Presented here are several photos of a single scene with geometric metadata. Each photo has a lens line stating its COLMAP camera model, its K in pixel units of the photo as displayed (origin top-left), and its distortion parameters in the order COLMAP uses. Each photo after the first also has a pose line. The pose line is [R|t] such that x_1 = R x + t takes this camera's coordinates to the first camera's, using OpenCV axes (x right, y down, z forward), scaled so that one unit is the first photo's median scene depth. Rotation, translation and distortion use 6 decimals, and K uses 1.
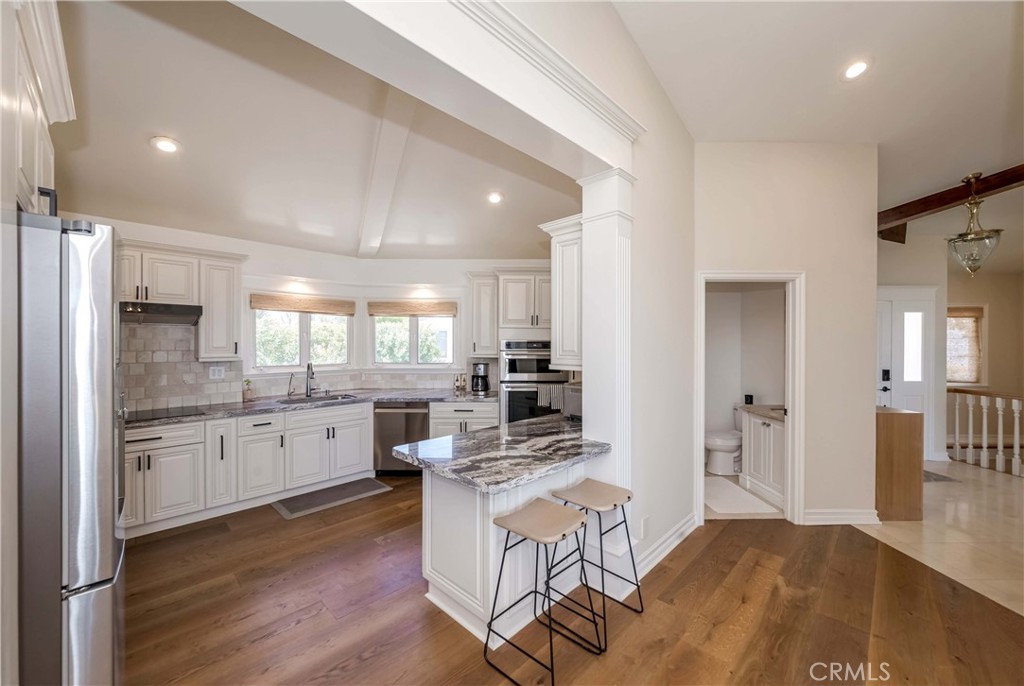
lens RADIAL K [[400.4, 0, 512.0], [0, 400.4, 343.0], [0, 0, 1]] dist [0.000052, 0.000001]
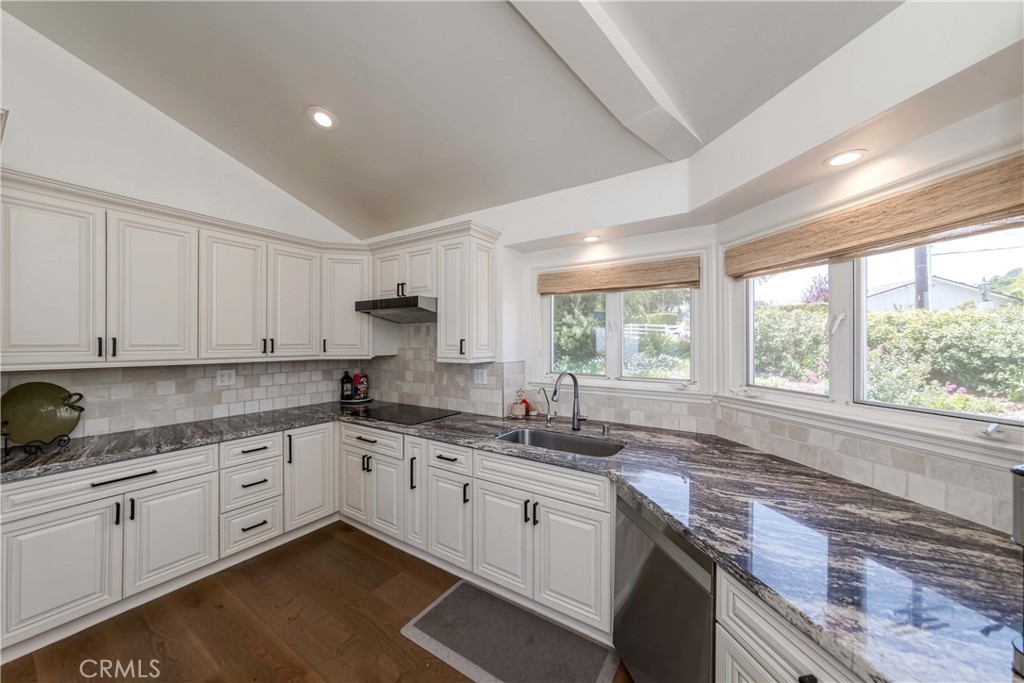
lens RADIAL K [[366.0, 0, 518.1], [0, 366.0, 343.1], [0, 0, 1]] dist [-0.001054, -0.000097]
pose [[0.180805, -0.002899, -0.983515, 0.009388], [-0.005441, 0.999977, -0.003947, 0.008639], [0.983504, 0.006065, 0.180785, 0.907369]]
